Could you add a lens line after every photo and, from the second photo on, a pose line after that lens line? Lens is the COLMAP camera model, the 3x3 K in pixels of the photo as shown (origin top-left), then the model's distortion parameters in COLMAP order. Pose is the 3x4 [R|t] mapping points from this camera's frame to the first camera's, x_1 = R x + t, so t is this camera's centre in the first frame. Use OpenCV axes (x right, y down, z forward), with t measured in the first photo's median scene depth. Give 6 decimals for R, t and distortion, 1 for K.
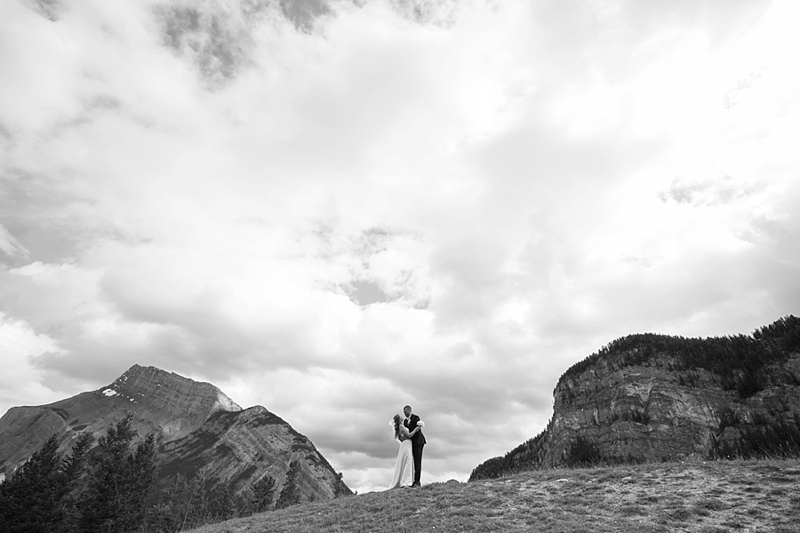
lens RADIAL K [[389.1, 0, 400.0], [0, 389.1, 266.5], [0, 0, 1]] dist [-0.042418, 0.017754]
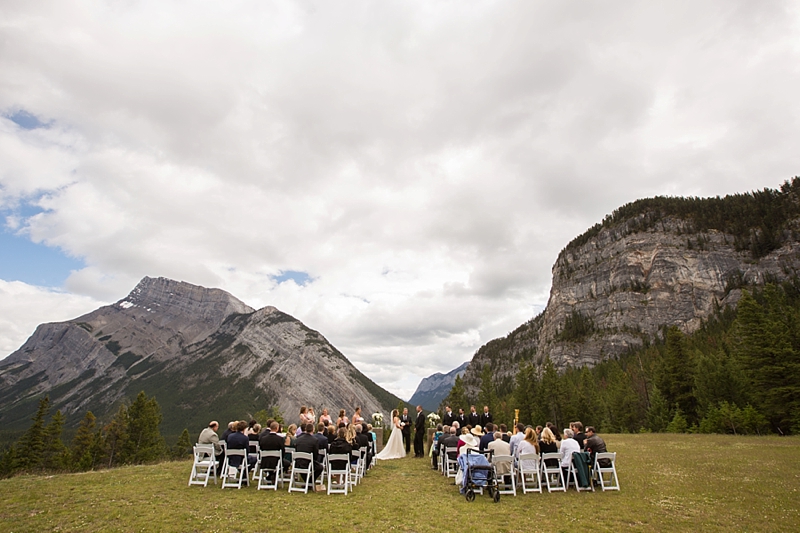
lens RADIAL K [[405.5, 0, 400.0], [0, 405.5, 266.5], [0, 0, 1]] dist [-0.058287, 0.028935]
pose [[0.996902, -0.068378, -0.038867, 0.088596], [0.076192, 0.962203, 0.261457, 0.050231], [0.019520, -0.263608, 0.964432, 0.073940]]
